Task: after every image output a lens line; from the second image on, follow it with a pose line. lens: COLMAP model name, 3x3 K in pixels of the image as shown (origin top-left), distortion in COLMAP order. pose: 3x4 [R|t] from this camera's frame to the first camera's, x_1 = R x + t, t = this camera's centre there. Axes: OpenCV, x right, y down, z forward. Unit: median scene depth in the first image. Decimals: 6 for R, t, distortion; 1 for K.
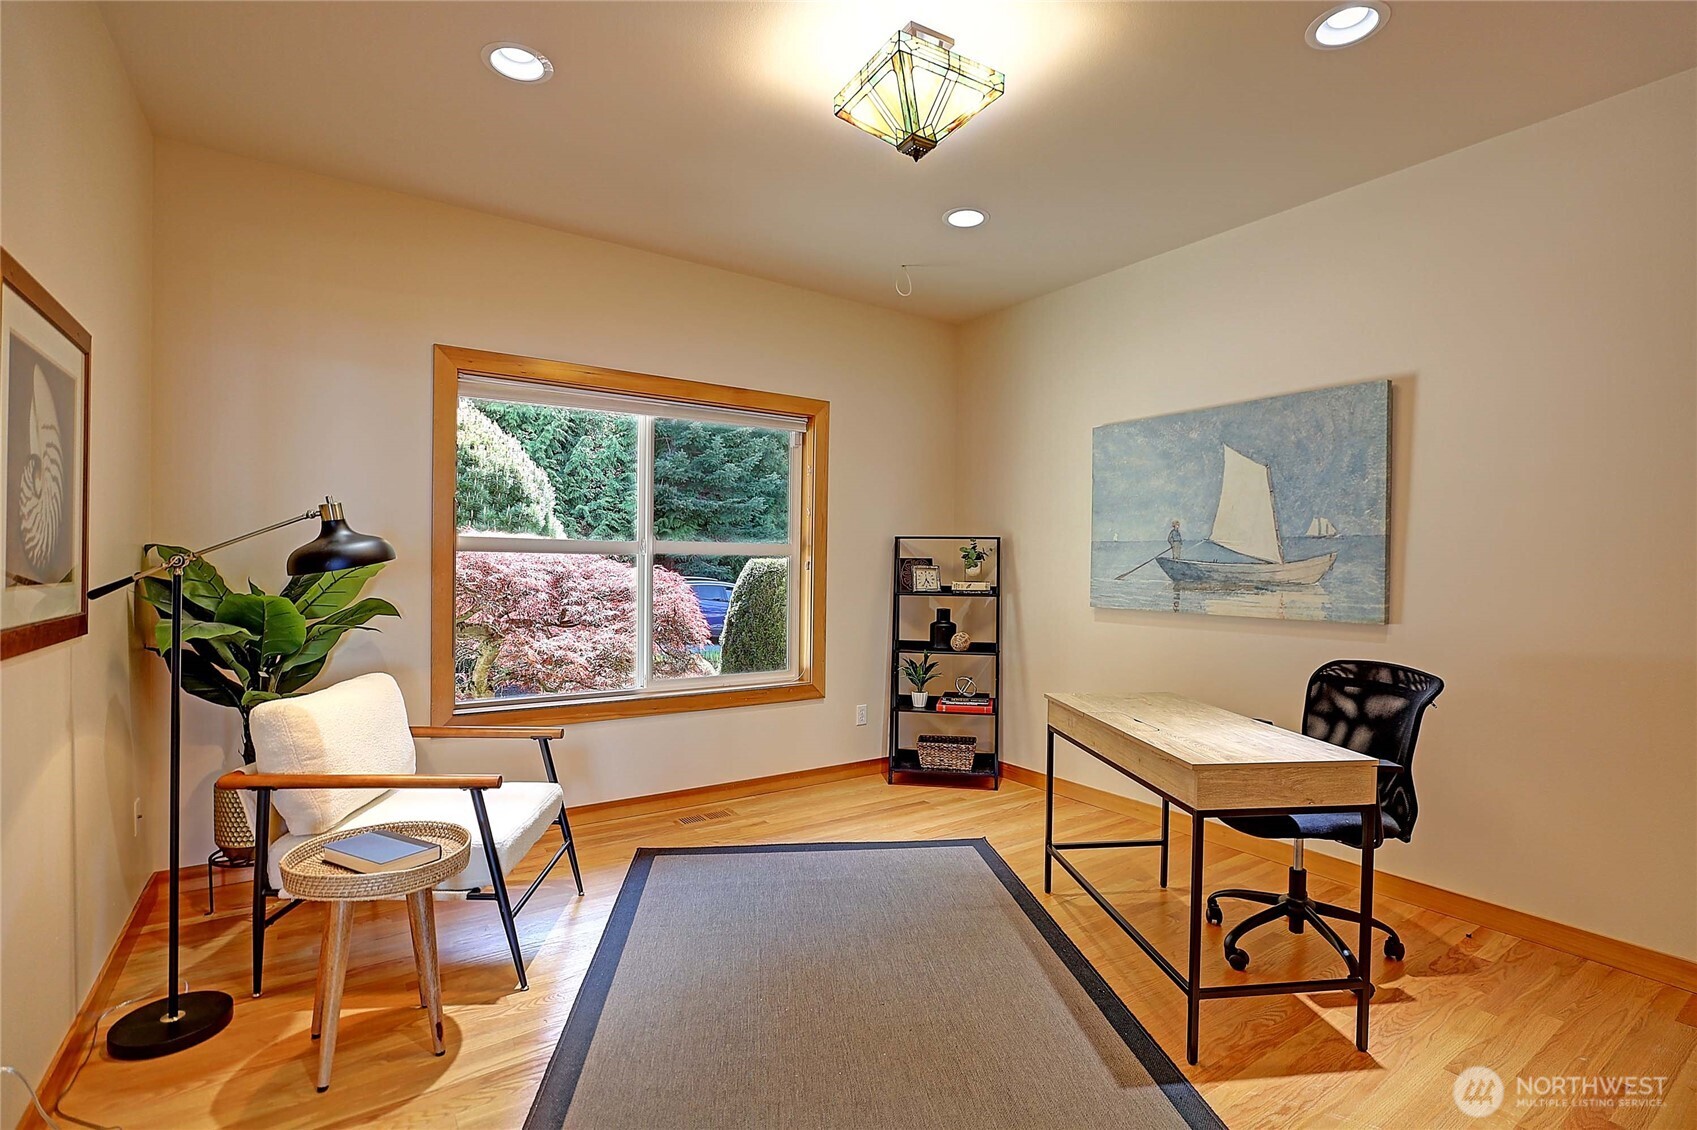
lens RADIAL K [[775.6, 0, 854.3], [0, 775.6, 562.4], [0, 0, 1]] dist [-0.013418, 0.005066]
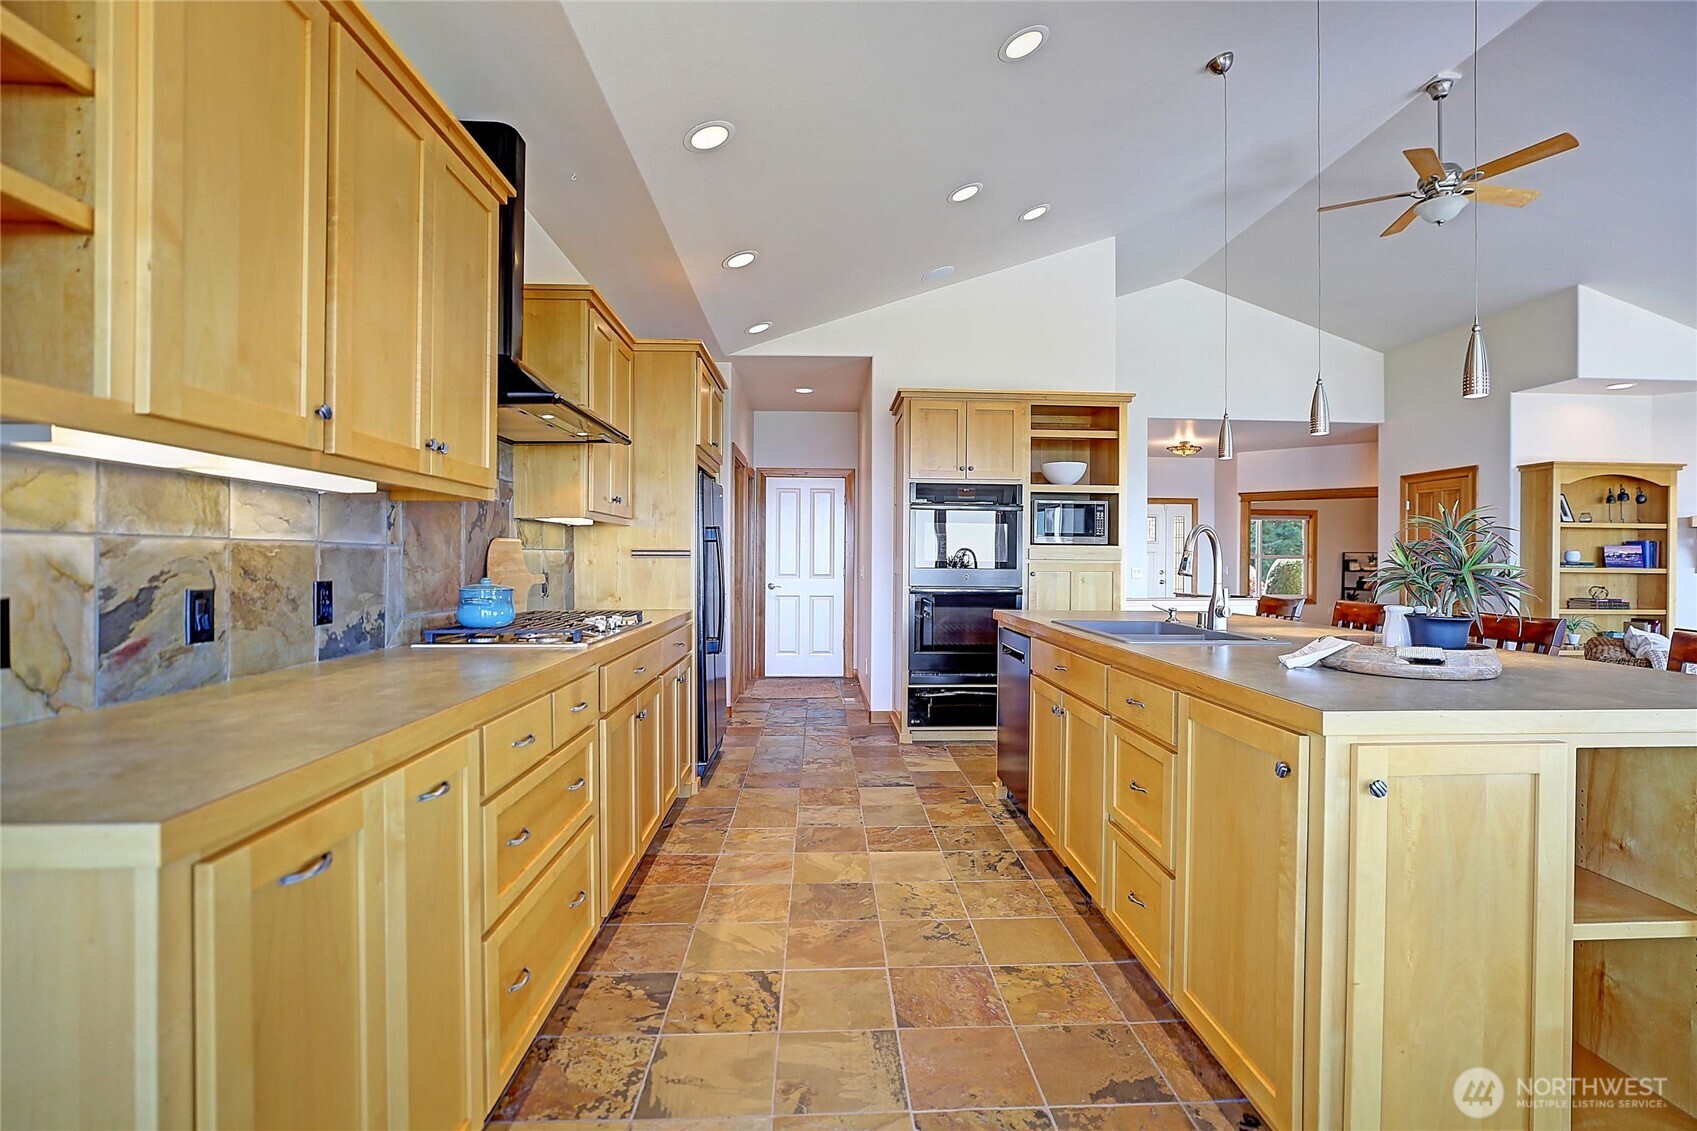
lens RADIAL K [[775.6, 0, 854.7], [0, 775.6, 558.4], [0, 0, 1]] dist [-0.013418, 0.005066]
pose [[0.849417, 0.001813, -0.527719, 0.024967], [-0.003893, 0.999988, -0.002831, 0.006126], [0.527708, 0.004459, 0.849414, -2.604350]]
